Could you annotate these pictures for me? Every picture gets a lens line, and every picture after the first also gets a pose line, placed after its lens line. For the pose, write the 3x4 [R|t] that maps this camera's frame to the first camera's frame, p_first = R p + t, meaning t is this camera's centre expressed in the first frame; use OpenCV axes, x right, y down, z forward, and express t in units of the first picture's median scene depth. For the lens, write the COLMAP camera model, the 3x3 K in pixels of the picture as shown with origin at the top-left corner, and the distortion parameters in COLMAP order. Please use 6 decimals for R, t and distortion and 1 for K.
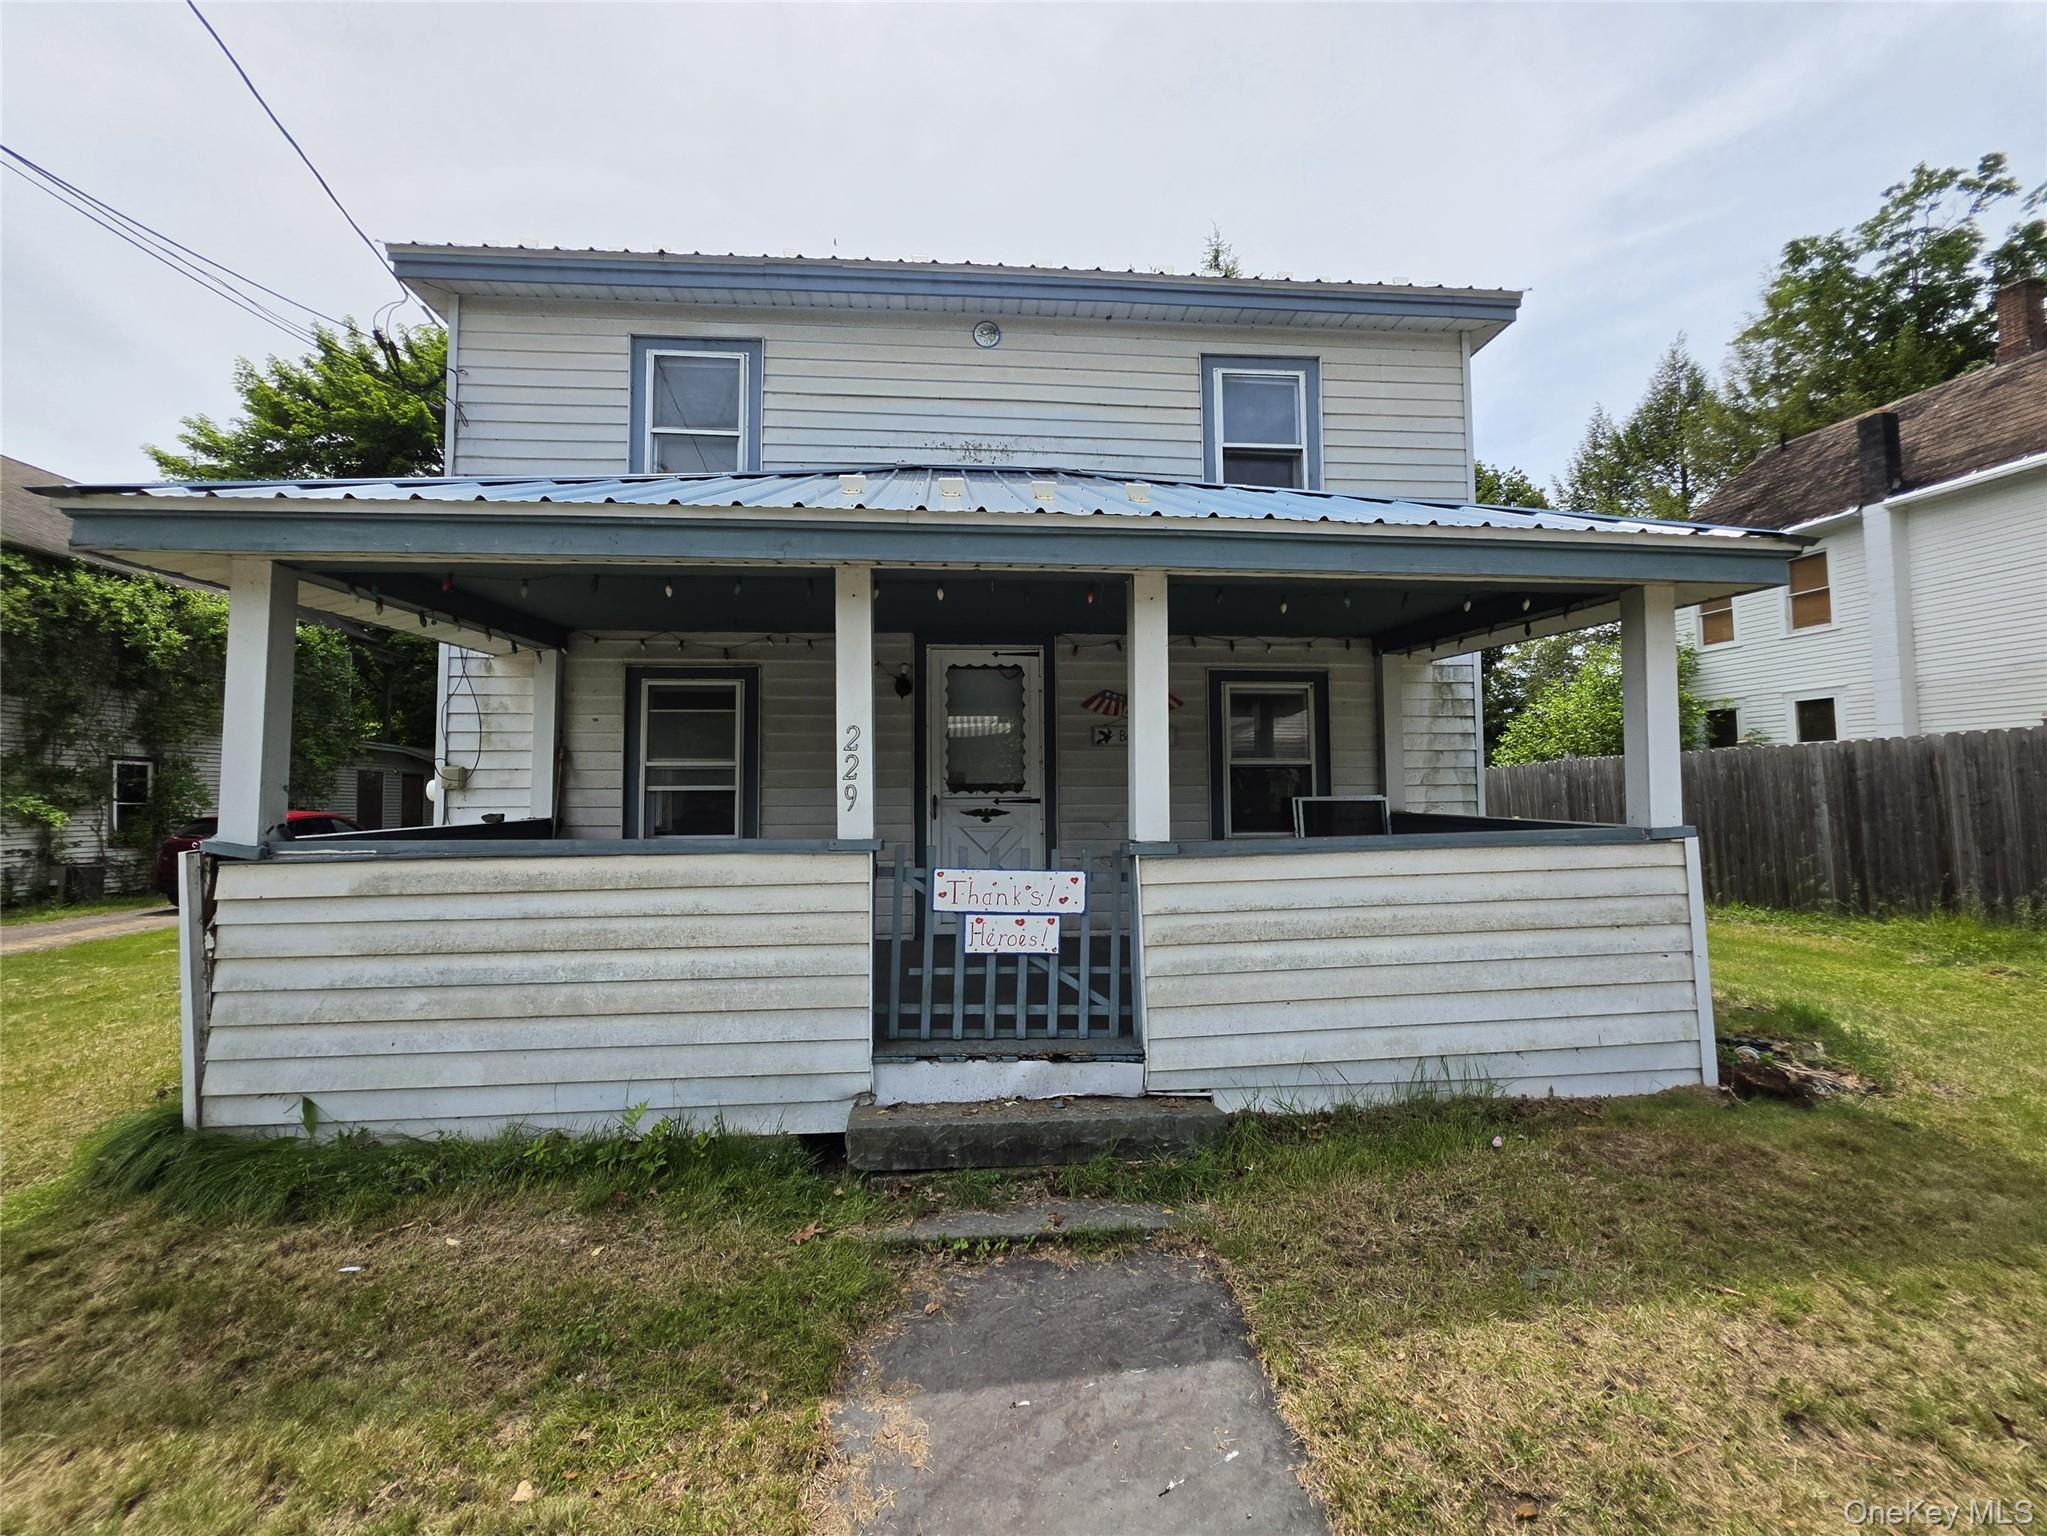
lens RADIAL K [[829.3, 0, 1026.5], [0, 829.3, 760.5], [0, 0, 1]] dist [-0.003674, 0.000076]
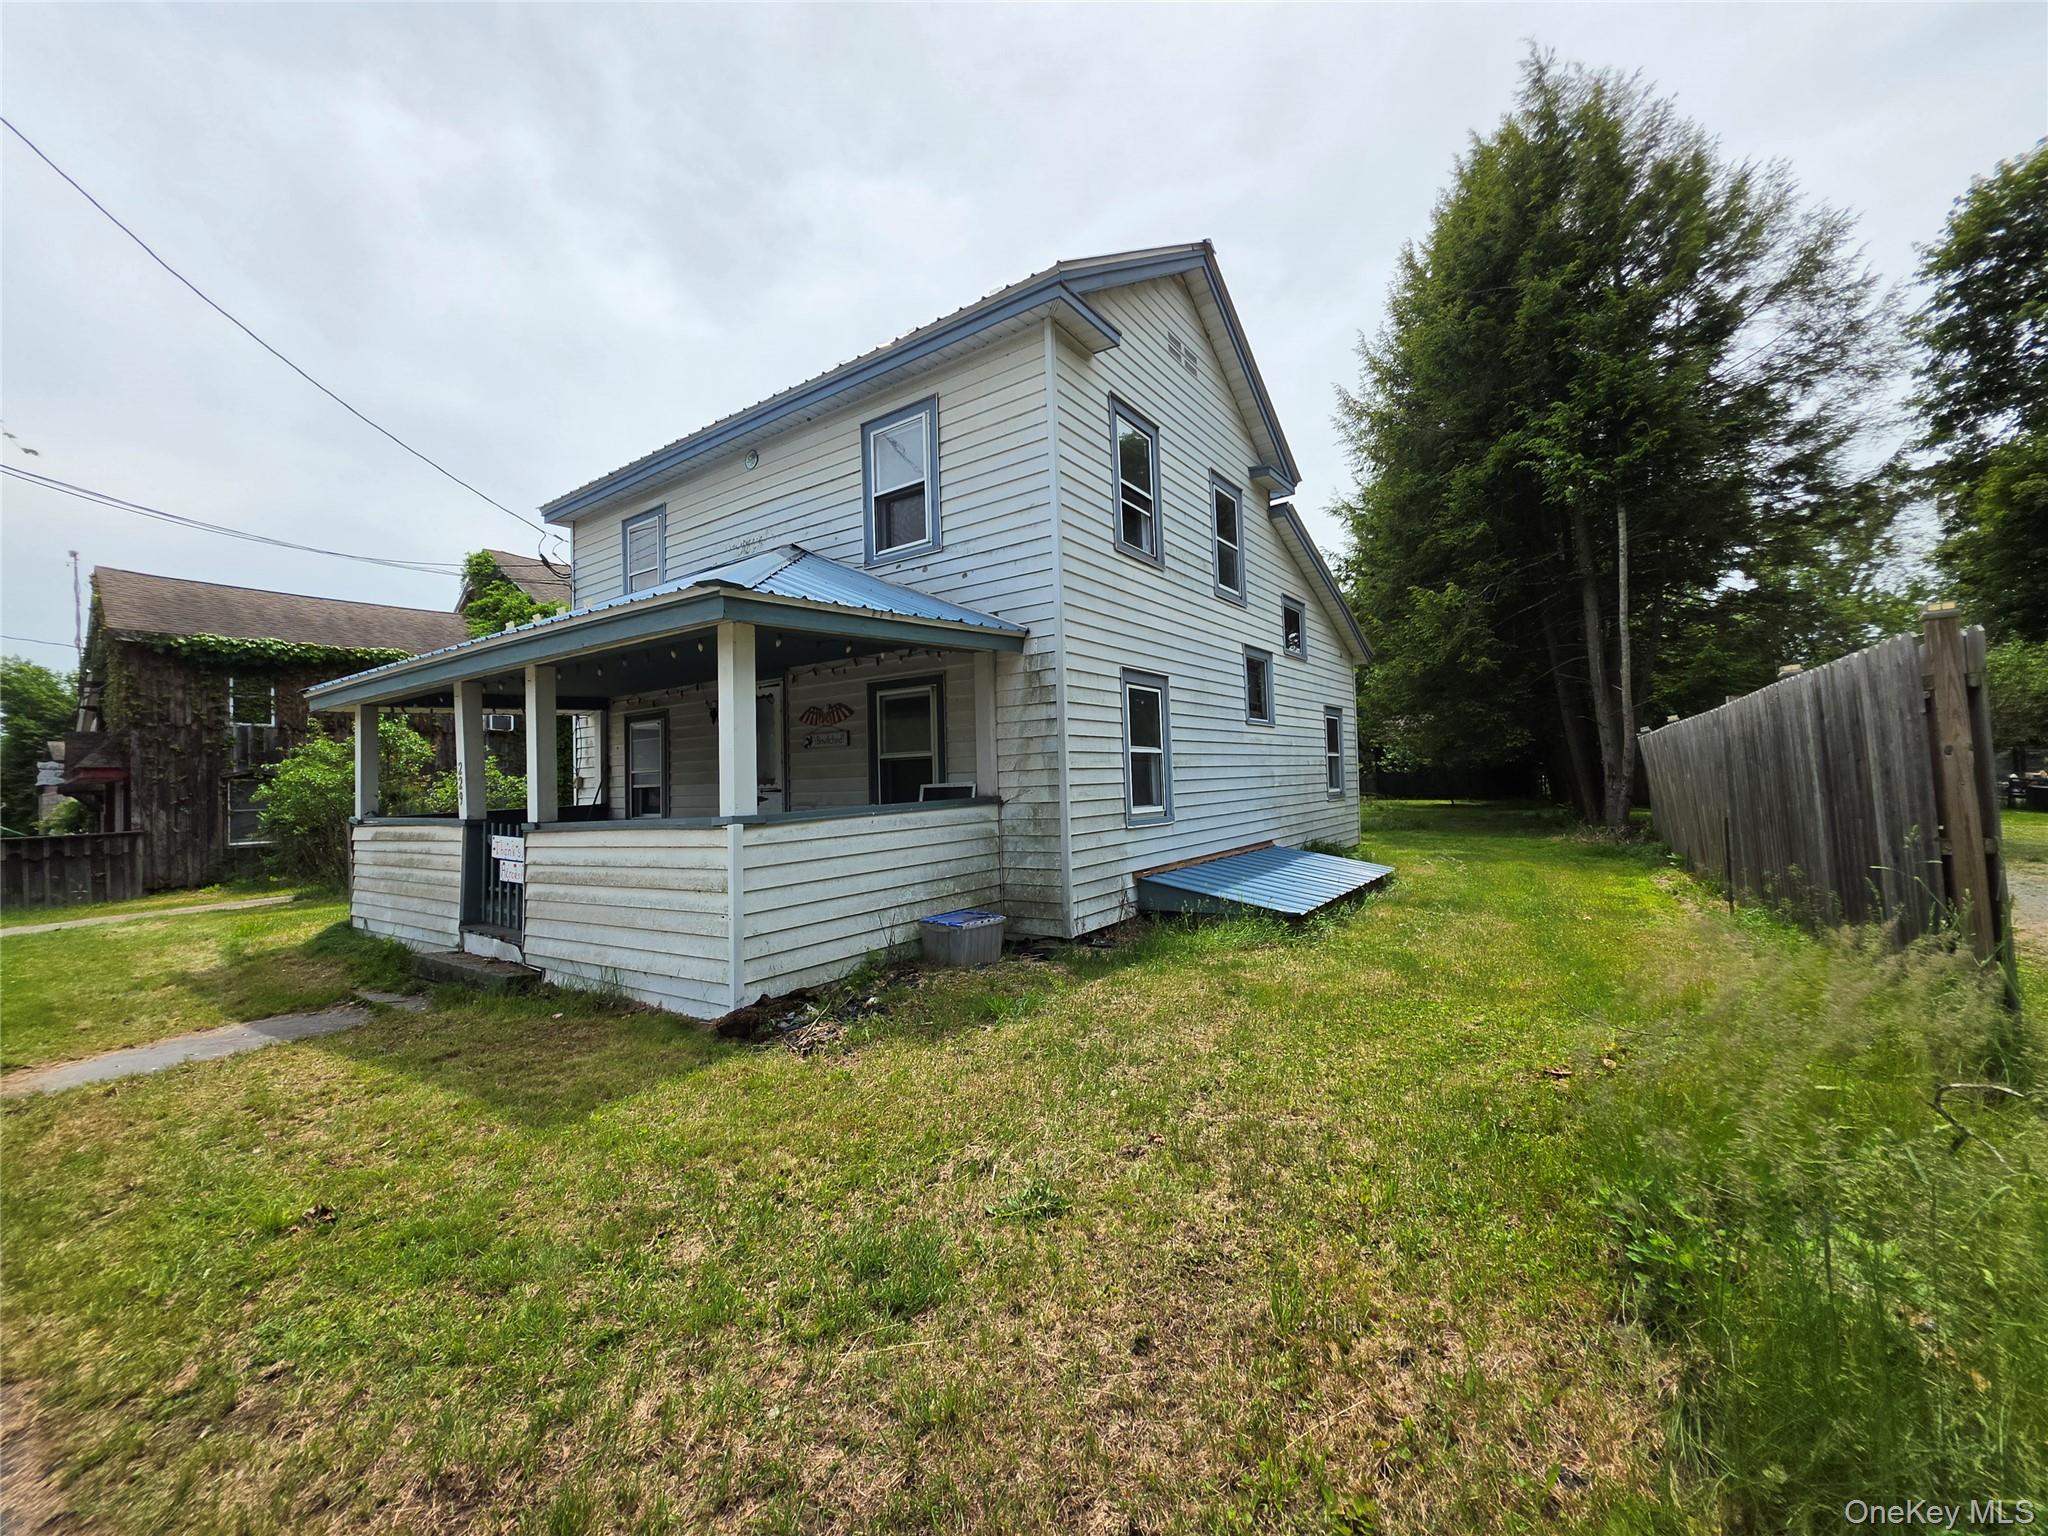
lens RADIAL K [[829.7, 0, 1029.3], [0, 829.7, 759.1], [0, 0, 1]] dist [-0.003674, 0.000076]
pose [[0.765777, -0.036051, -0.642095, 1.245668], [0.056933, 0.998308, 0.011847, 0.003075], [0.640581, -0.045629, 0.766533, 0.210008]]
